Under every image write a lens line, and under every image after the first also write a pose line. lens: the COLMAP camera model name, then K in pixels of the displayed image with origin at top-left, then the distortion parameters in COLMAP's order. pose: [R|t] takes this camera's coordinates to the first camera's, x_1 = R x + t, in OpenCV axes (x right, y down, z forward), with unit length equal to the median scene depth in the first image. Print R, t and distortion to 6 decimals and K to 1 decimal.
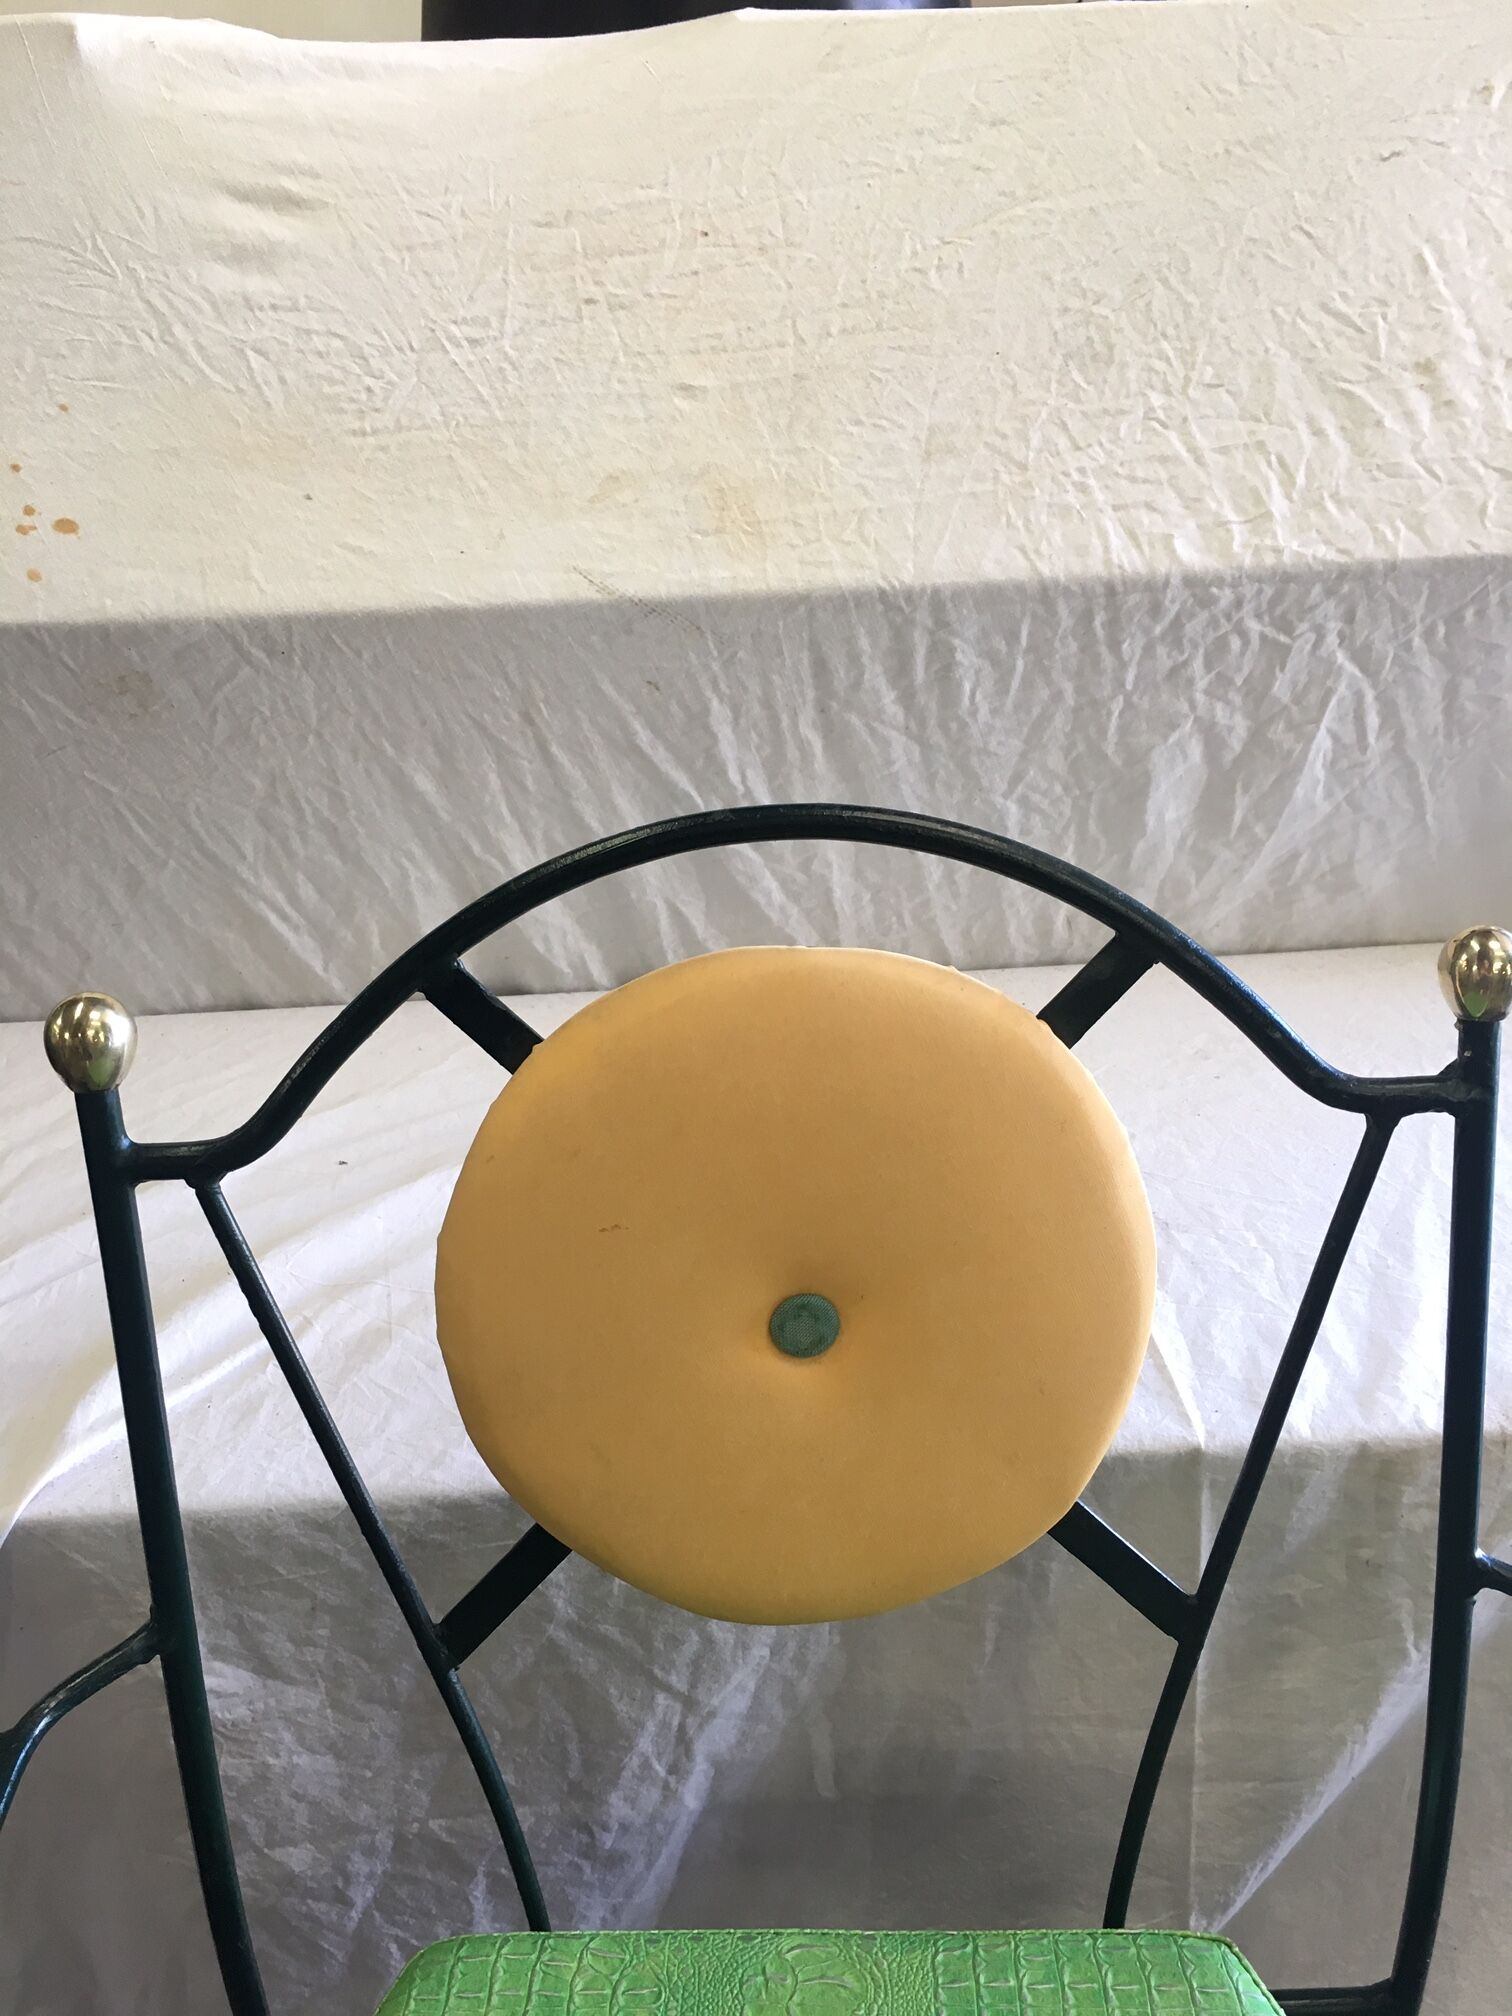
lens RADIAL K [[1683.6, 0, 779.6], [0, 1683.6, 1005.2], [0, 0, 1]] dist [0.069346, -0.103818]
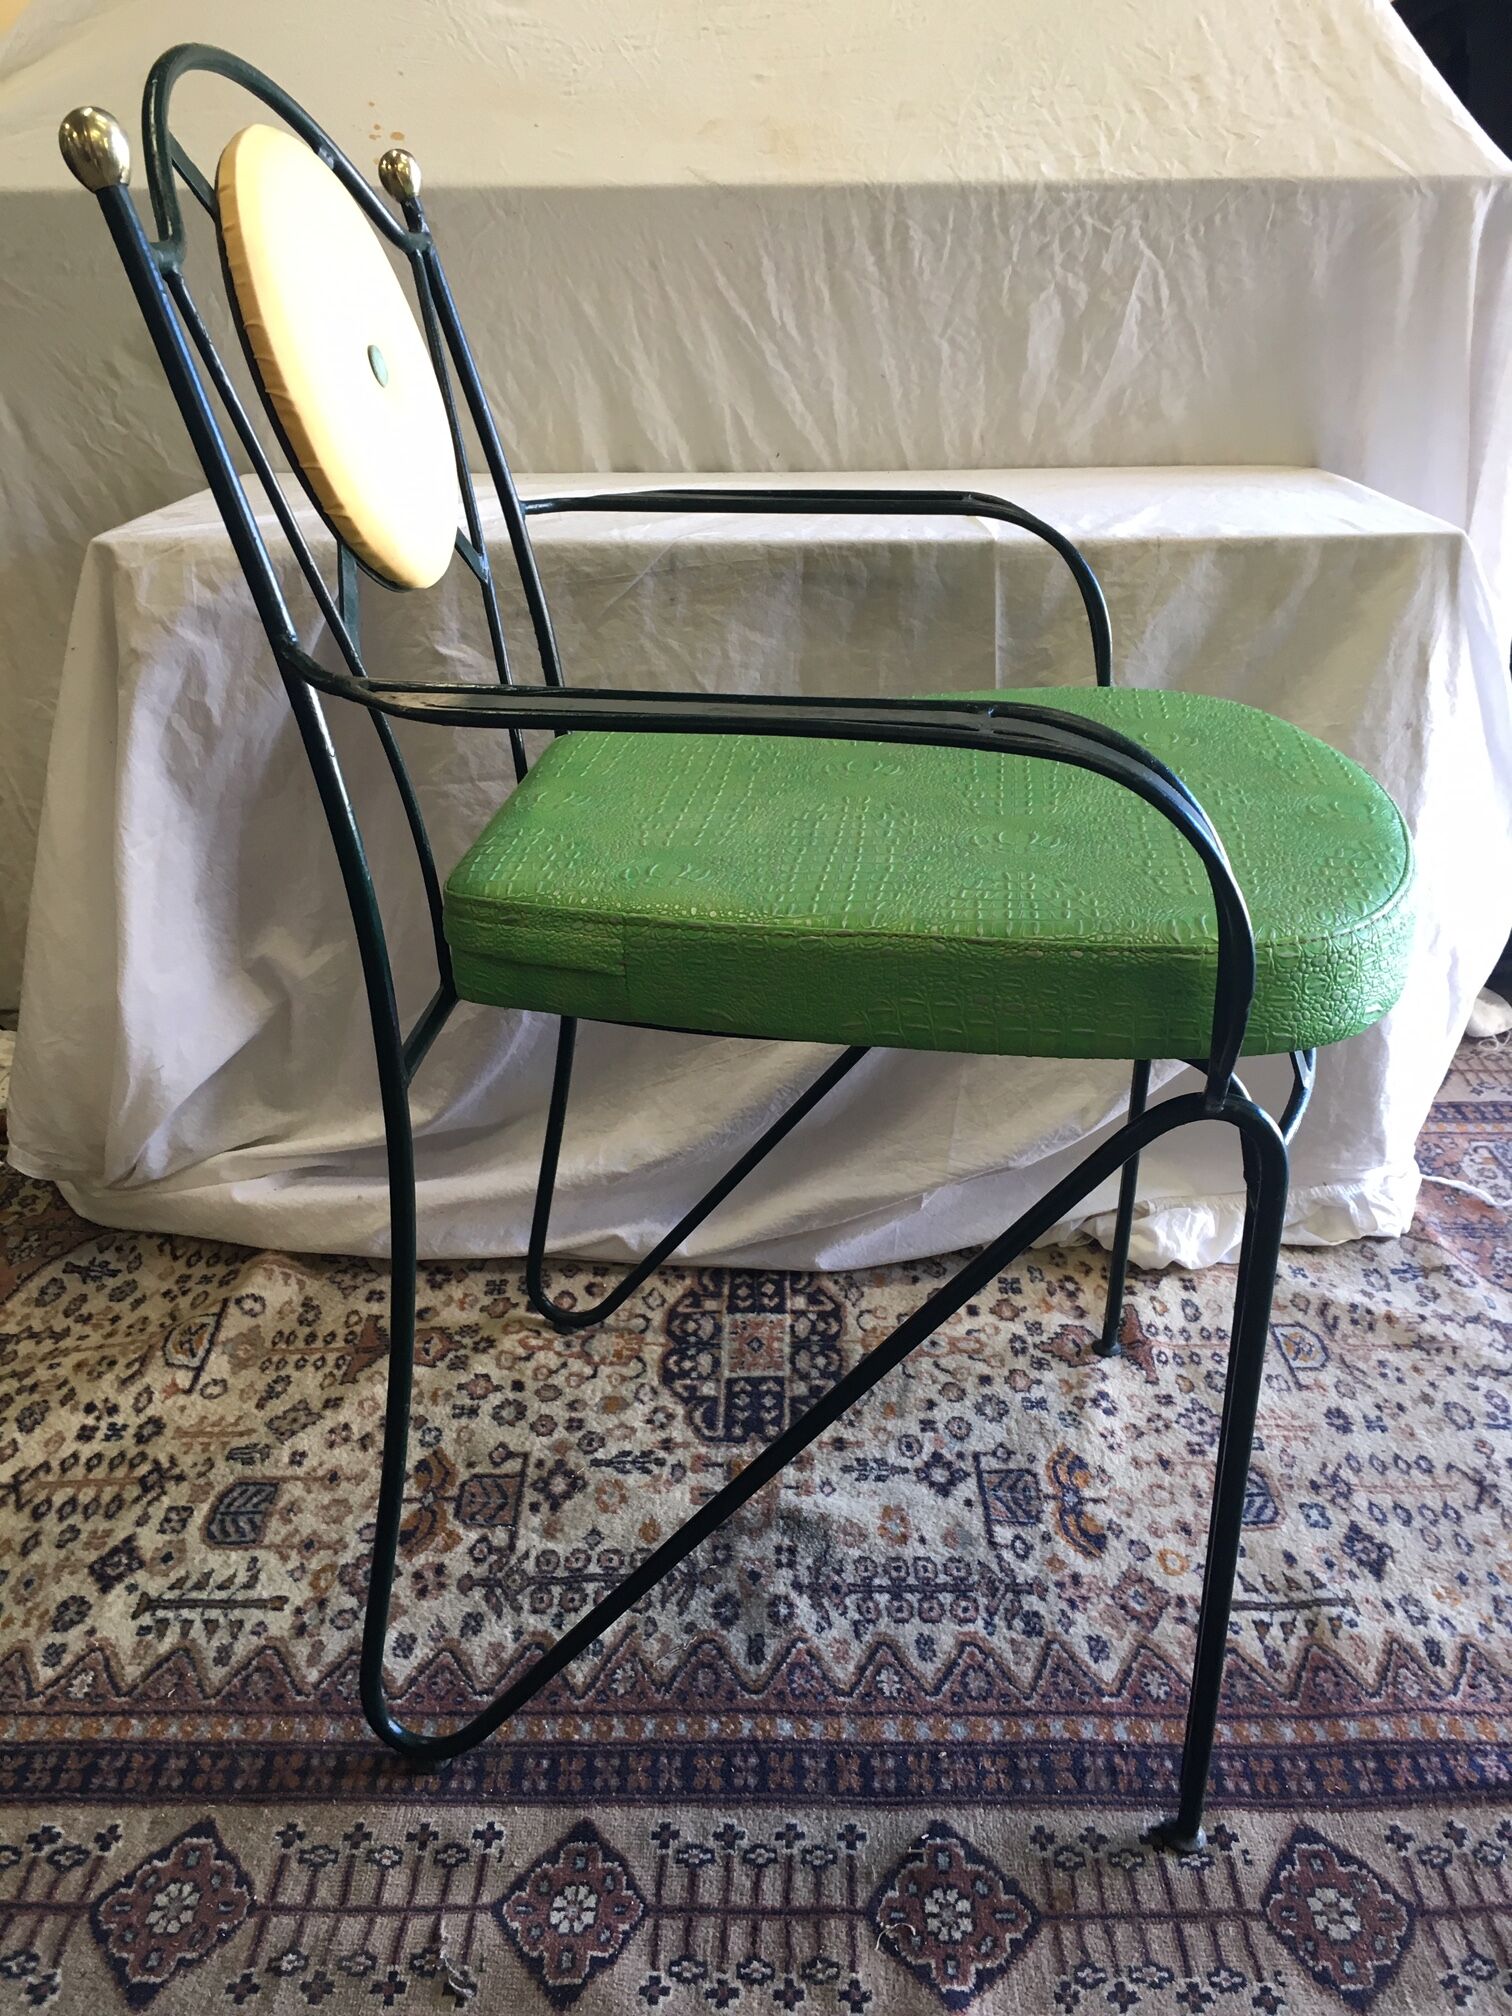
lens RADIAL K [[1683.6, 0, 784.3], [0, 1683.6, 1018.6], [0, 0, 1]] dist [0.069346, -0.103818]
pose [[0.997649, 0.051141, -0.045627, 0.097488], [-0.054952, 0.994727, -0.086591, 0.726880], [0.040958, 0.088895, 0.995199, -0.619091]]
